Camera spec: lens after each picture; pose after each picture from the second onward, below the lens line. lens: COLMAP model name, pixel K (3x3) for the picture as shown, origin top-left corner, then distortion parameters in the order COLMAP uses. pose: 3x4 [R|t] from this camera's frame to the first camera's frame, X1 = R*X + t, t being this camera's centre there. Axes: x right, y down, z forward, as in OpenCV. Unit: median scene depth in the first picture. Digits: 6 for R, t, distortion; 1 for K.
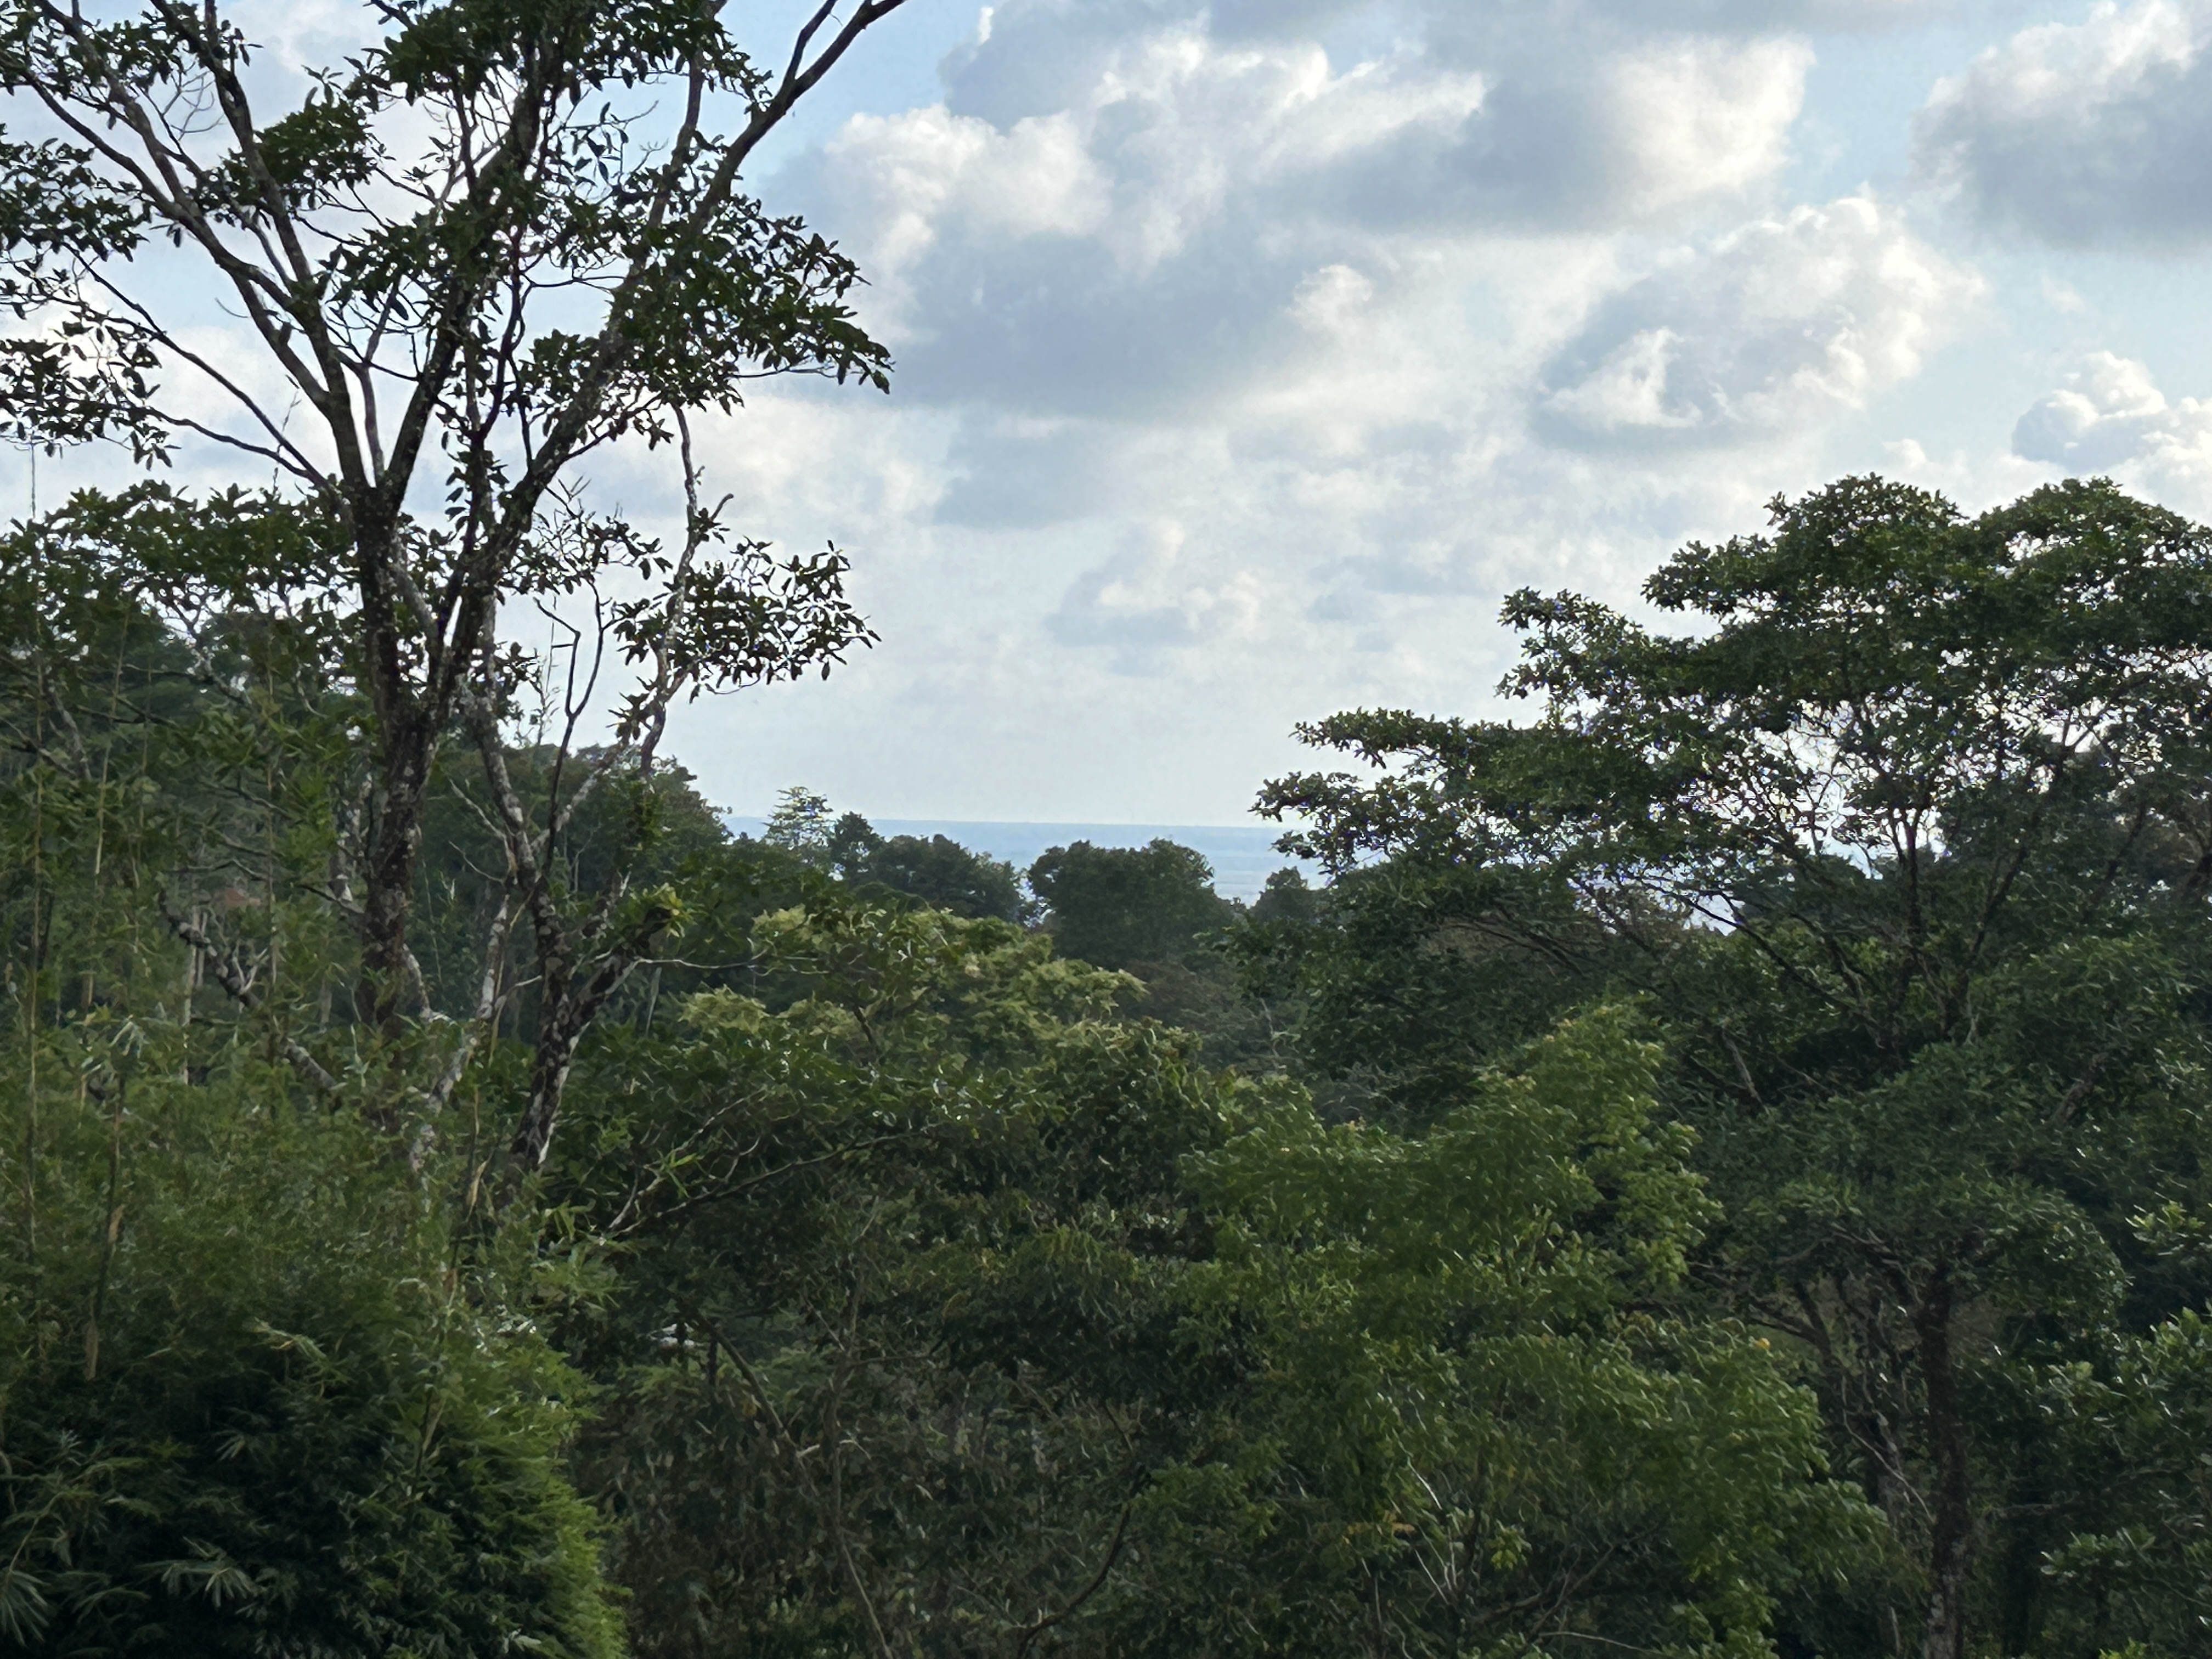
lens RADIAL K [[6050.8, 0, 1106.0], [0, 6050.8, 829.5], [0, 0, 1]] dist [0.114671, 0.443680]
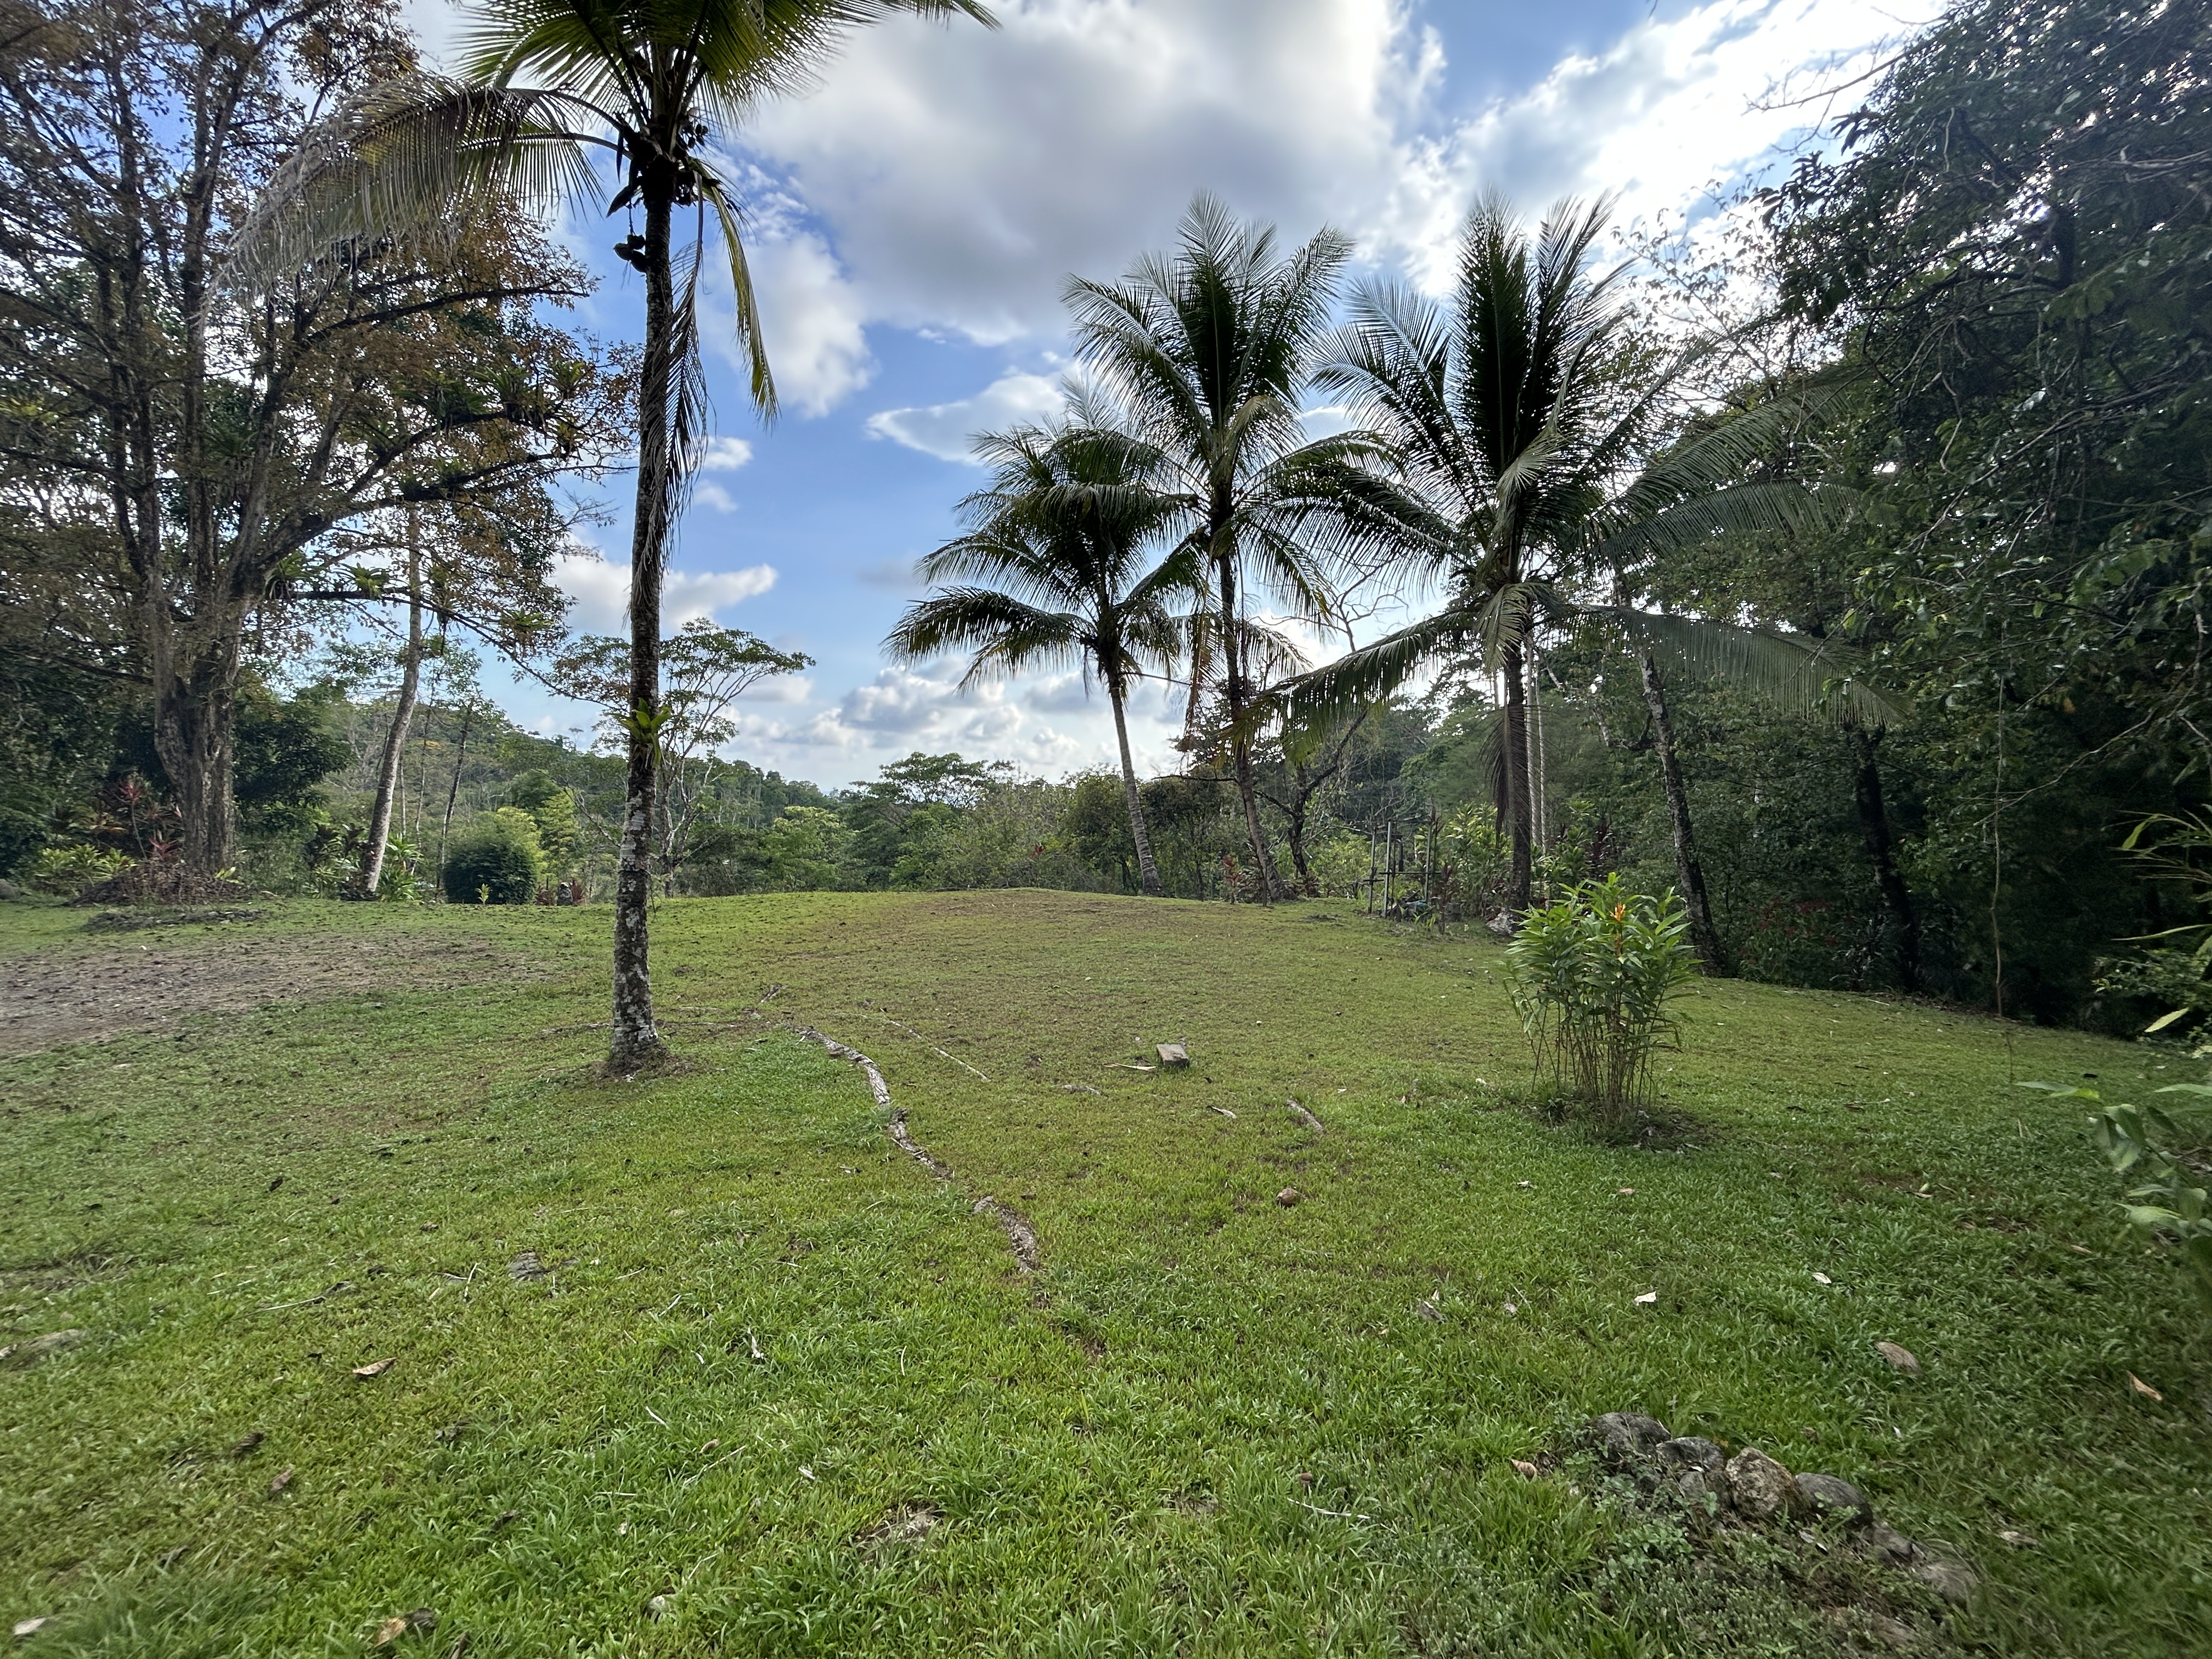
lens RADIAL K [[891.3, 0, 1108.1], [0, 891.3, 829.9], [0, 0, 1]] dist [-0.002915, 0.001589]
pose [[0.972436, 0.003799, 0.233140, 0.092680], [-0.012915, 0.999210, 0.037587, -0.004486], [-0.232813, -0.039562, 0.971716, -0.146947]]
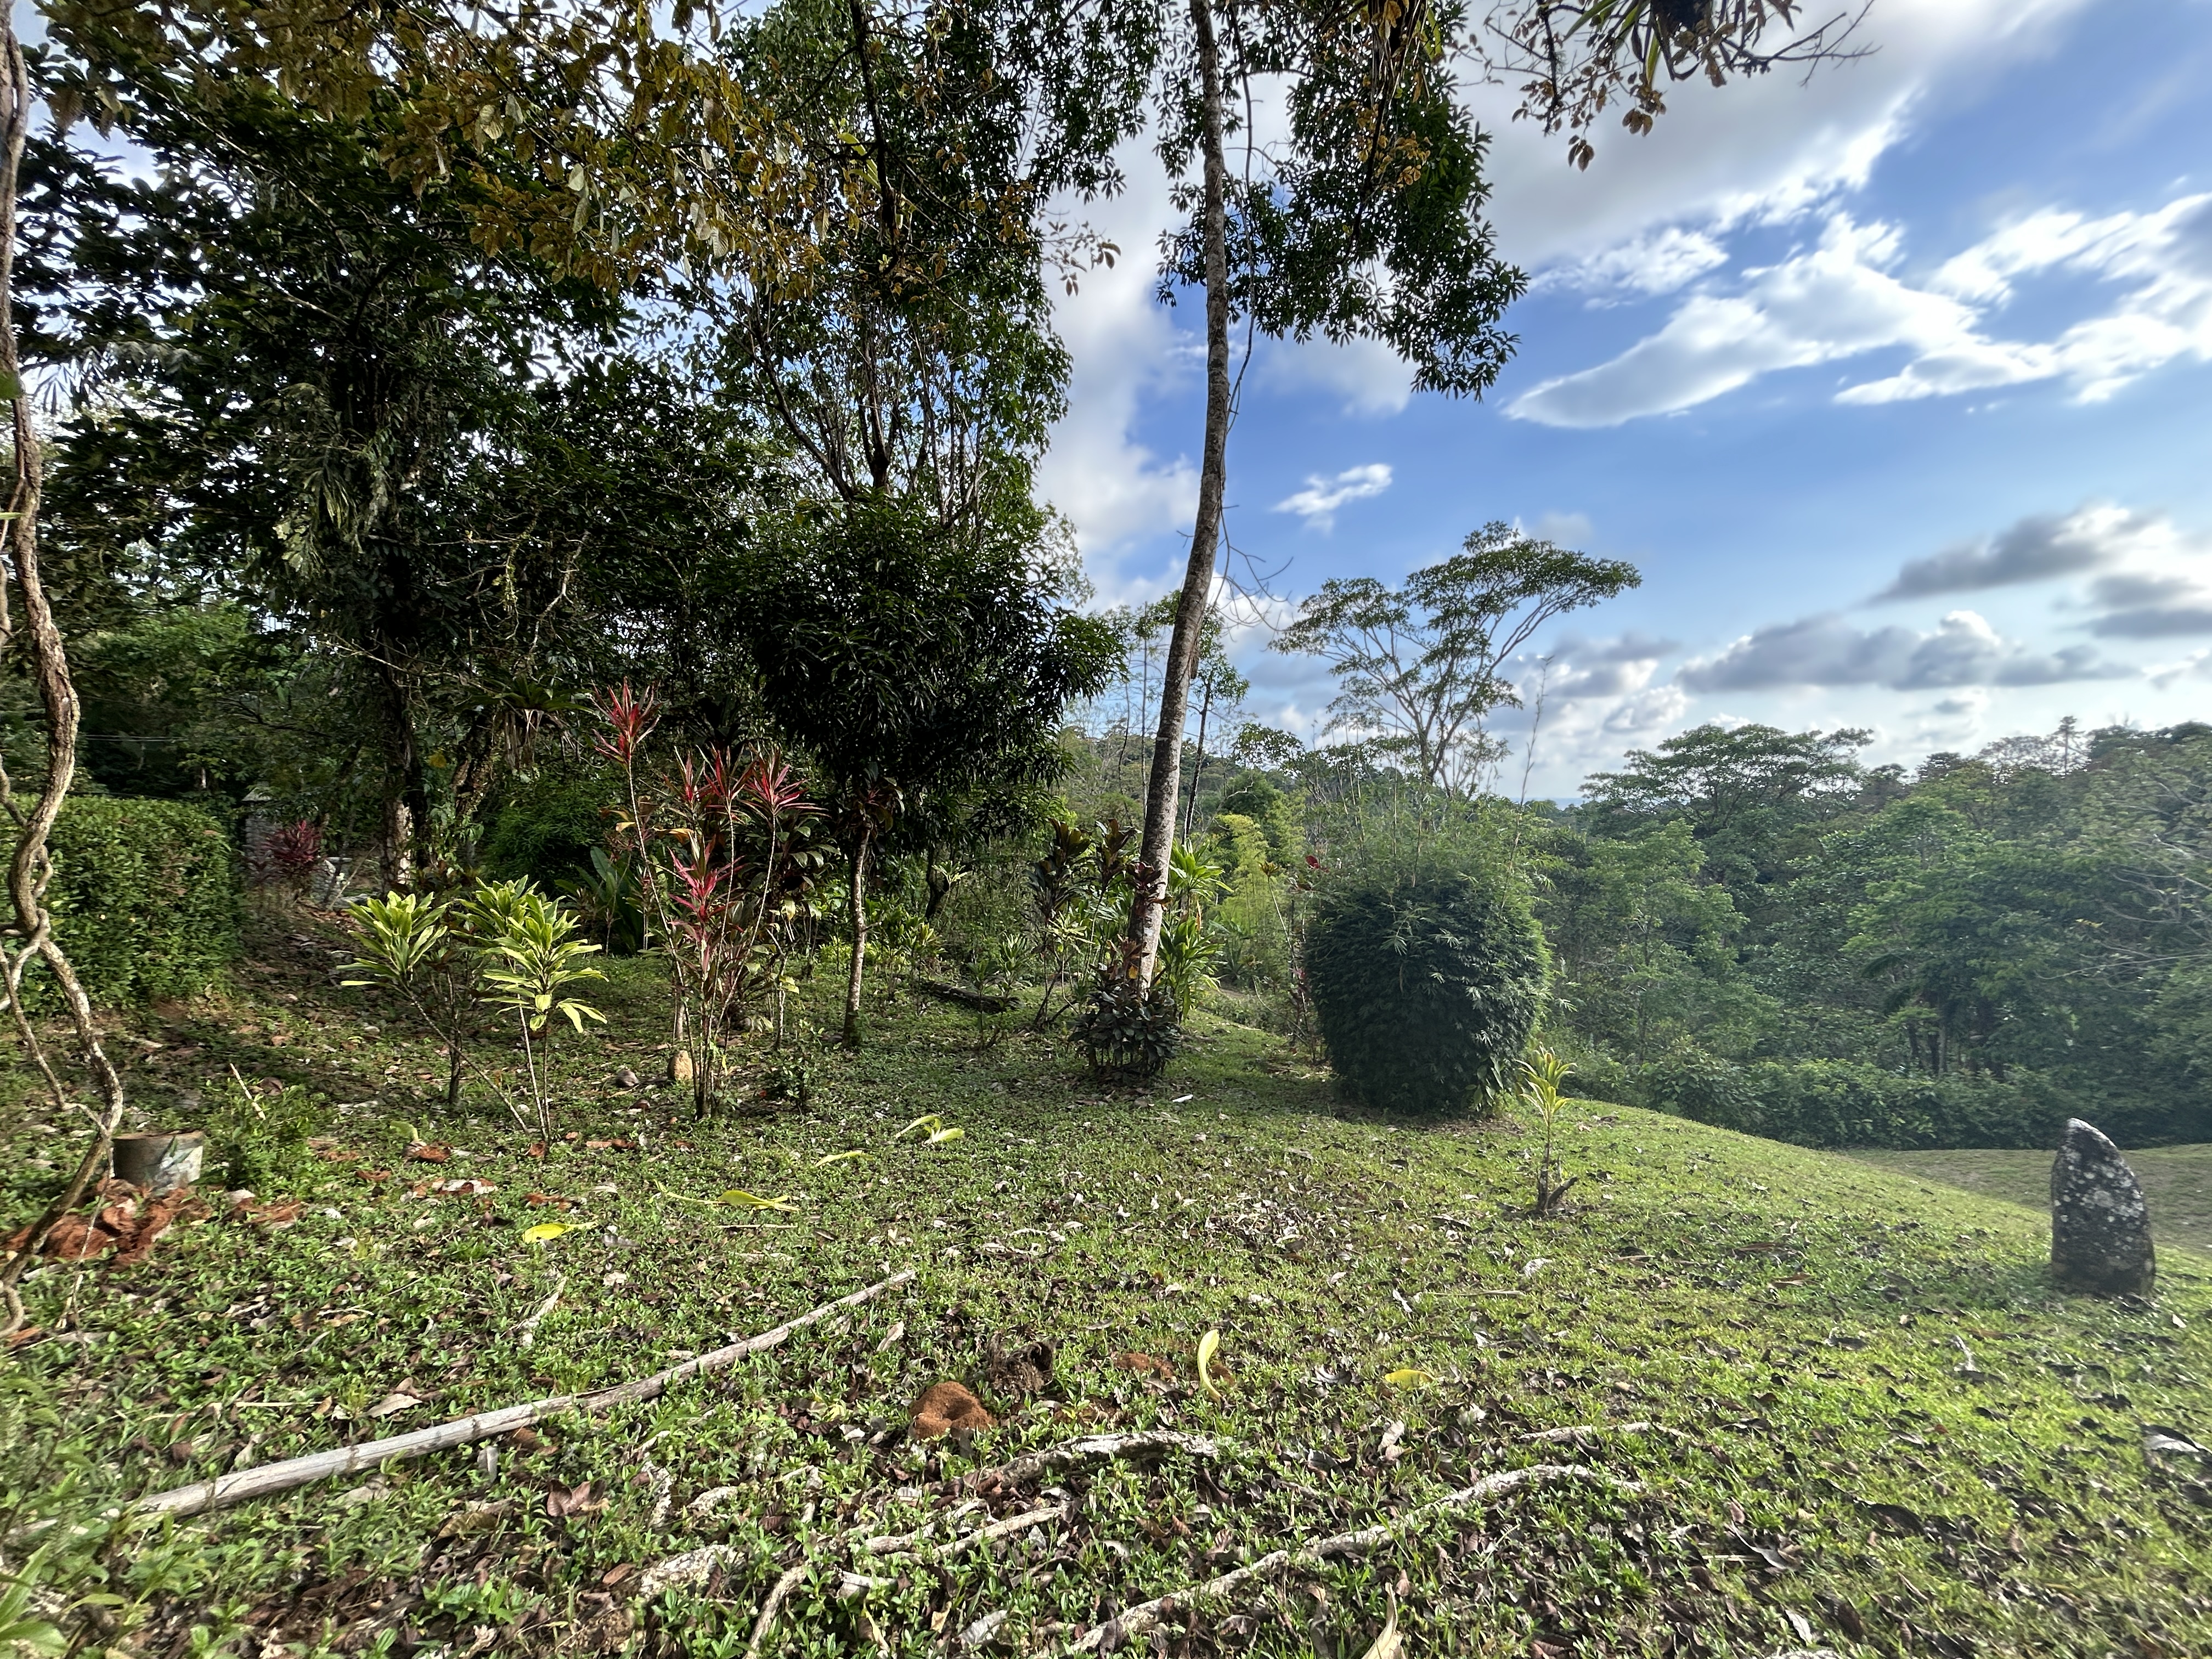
lens RADIAL K [[891.3, 0, 1108.1], [0, 891.3, 829.9], [0, 0, 1]] dist [-0.002915, 0.001589]
pose [[0.902145, -0.006777, -0.431380, -0.013542], [0.019487, 0.999496, 0.025050, 0.004834], [0.430993, -0.031005, 0.901822, 0.054925]]
